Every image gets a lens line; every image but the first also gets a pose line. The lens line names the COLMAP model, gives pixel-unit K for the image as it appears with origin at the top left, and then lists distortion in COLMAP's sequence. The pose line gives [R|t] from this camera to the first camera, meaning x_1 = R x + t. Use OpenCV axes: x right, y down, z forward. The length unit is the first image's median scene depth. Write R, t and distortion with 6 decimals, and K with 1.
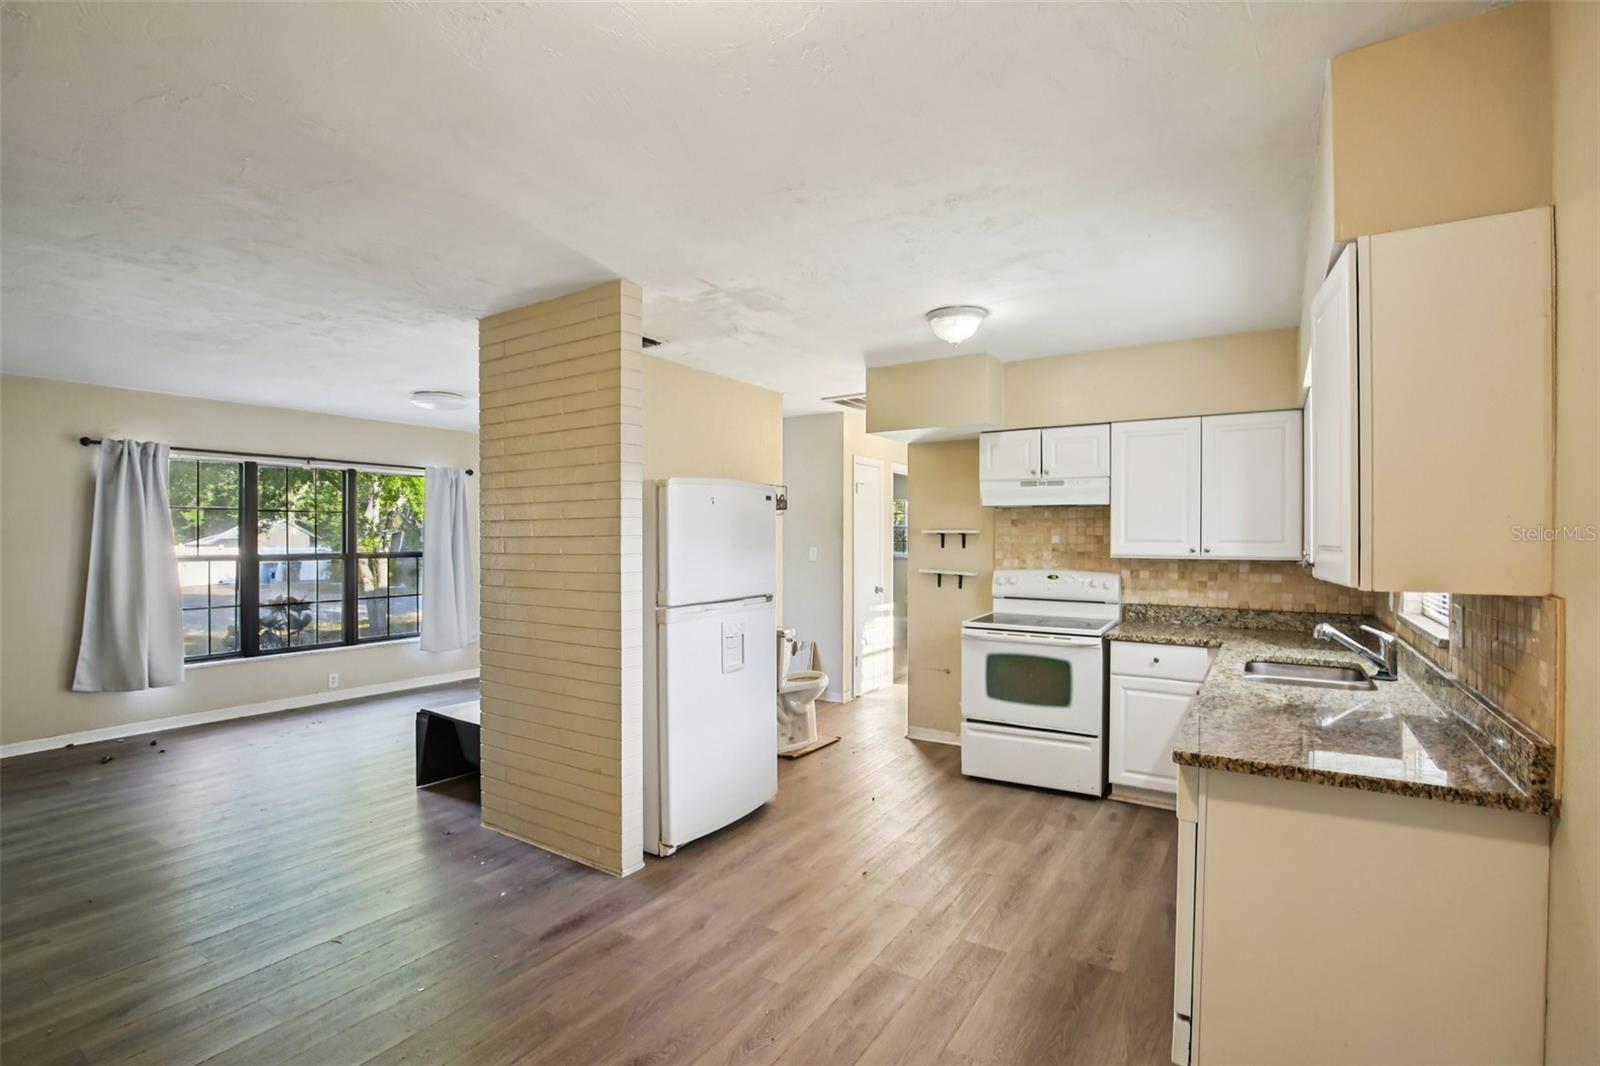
lens RADIAL K [[747.7, 0, 793.0], [0, 747.7, 535.7], [0, 0, 1]] dist [-0.030534, 0.000742]
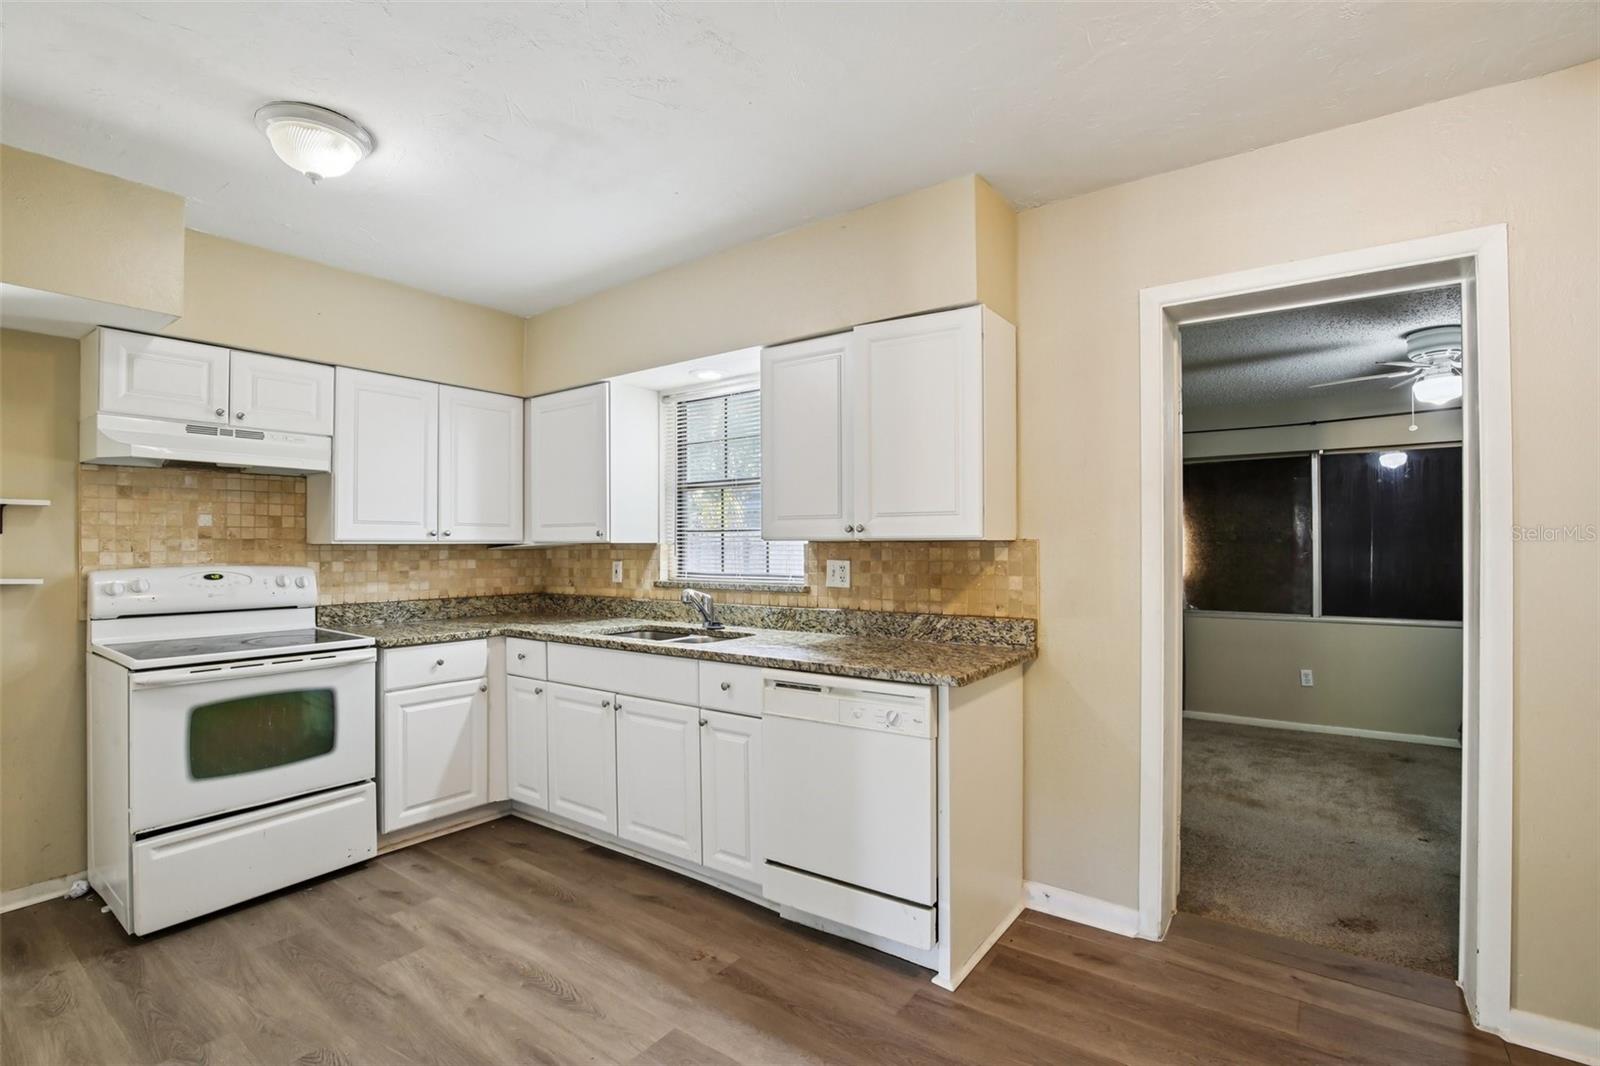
lens RADIAL K [[736.2, 0, 793.5], [0, 736.2, 539.2], [0, 0, 1]] dist [-0.026964, 0.001161]
pose [[0.059467, 0.004864, 0.998218, -0.299708], [0.004250, 0.999978, -0.005126, 0.032148], [-0.998221, 0.004547, 0.059446, 0.521965]]
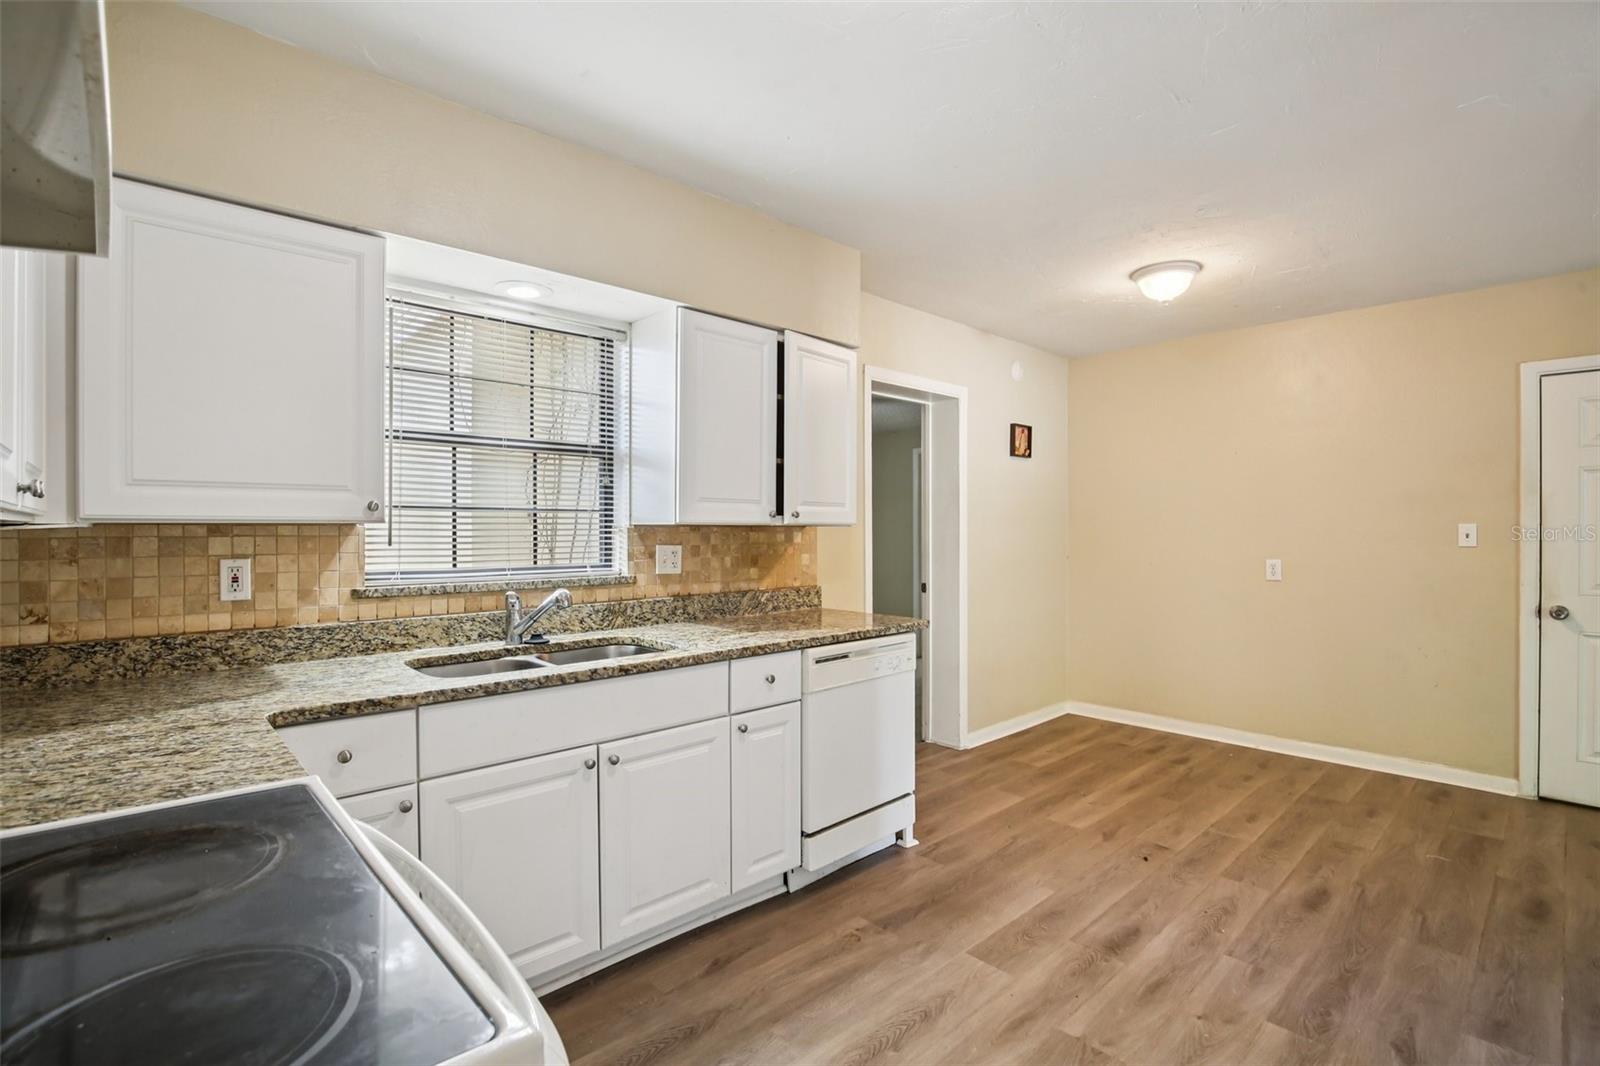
lens RADIAL K [[739.9, 0, 794.7], [0, 739.9, 531.4], [0, 0, 1]] dist [-0.025051, 0.000194]
pose [[-0.969233, -0.002449, 0.246134, 0.171860], [-0.001950, 0.999996, 0.002272, 0.034661], [-0.246138, 0.001722, -0.969233, 1.203625]]
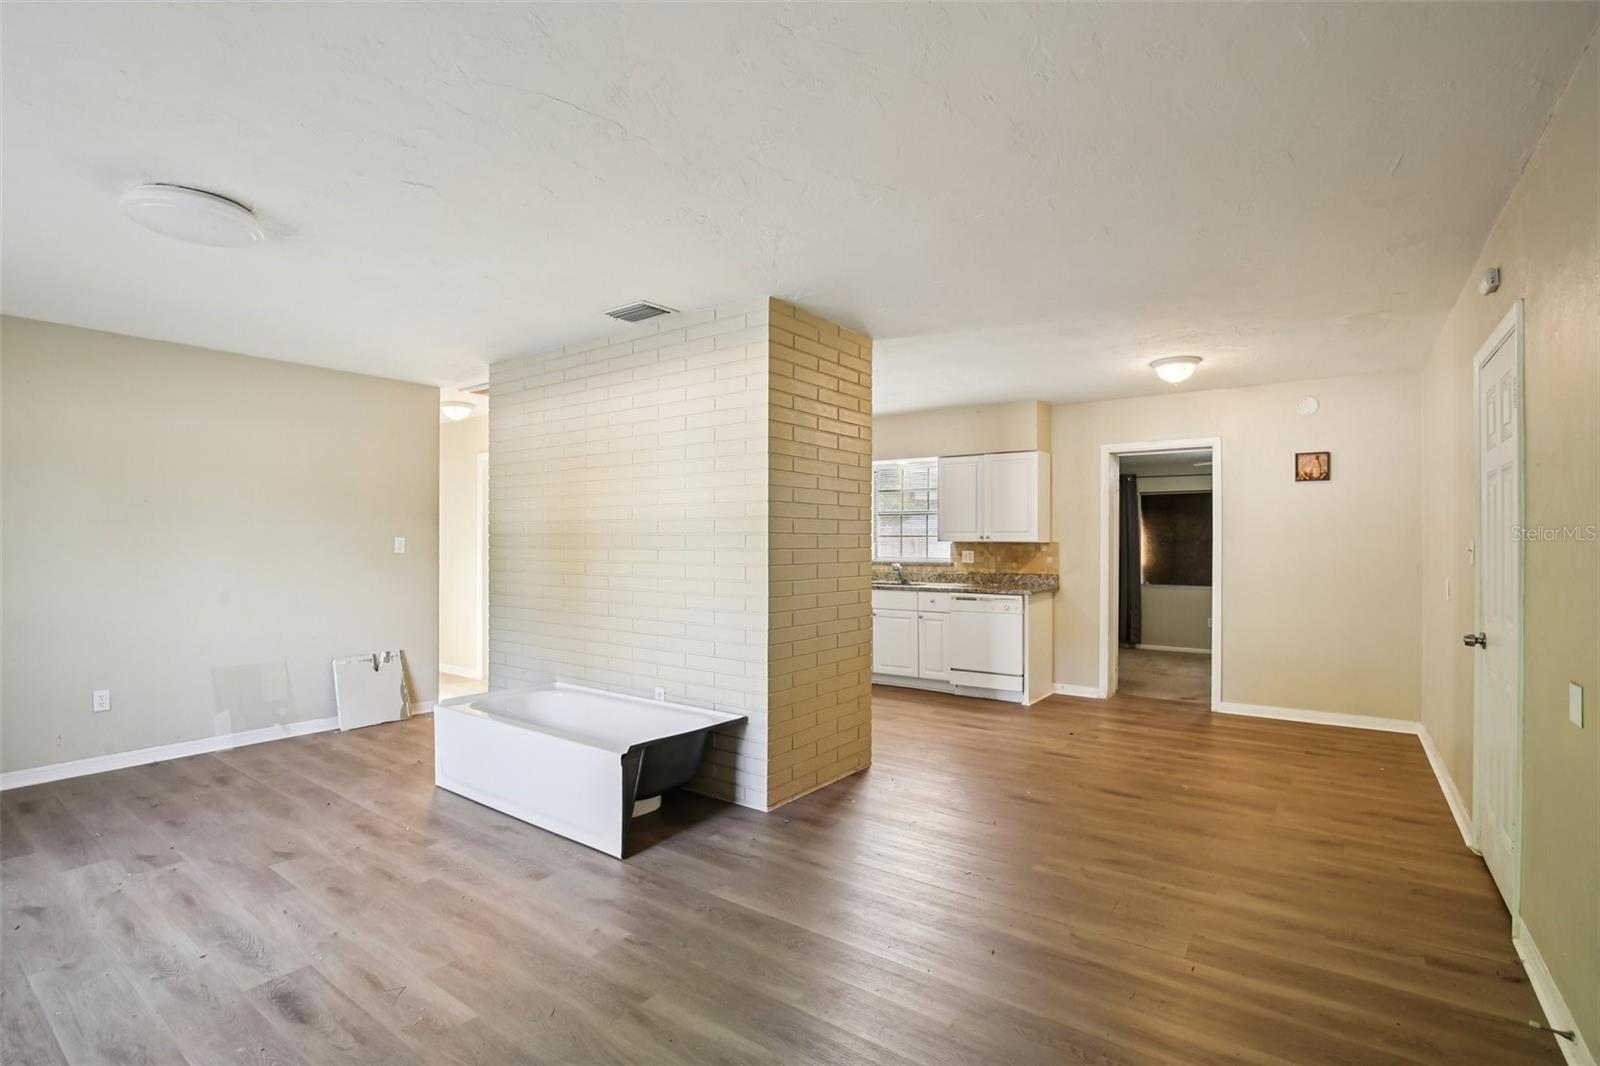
lens RADIAL K [[747.7, 0, 793.0], [0, 747.7, 535.7], [0, 0, 1]] dist [-0.030534, 0.000742]
pose [[0.059669, 0.006219, 0.998199, -1.284410], [-0.002238, 0.999979, -0.006096, 0.026994], [-0.998216, -0.001871, 0.059682, 0.824207]]
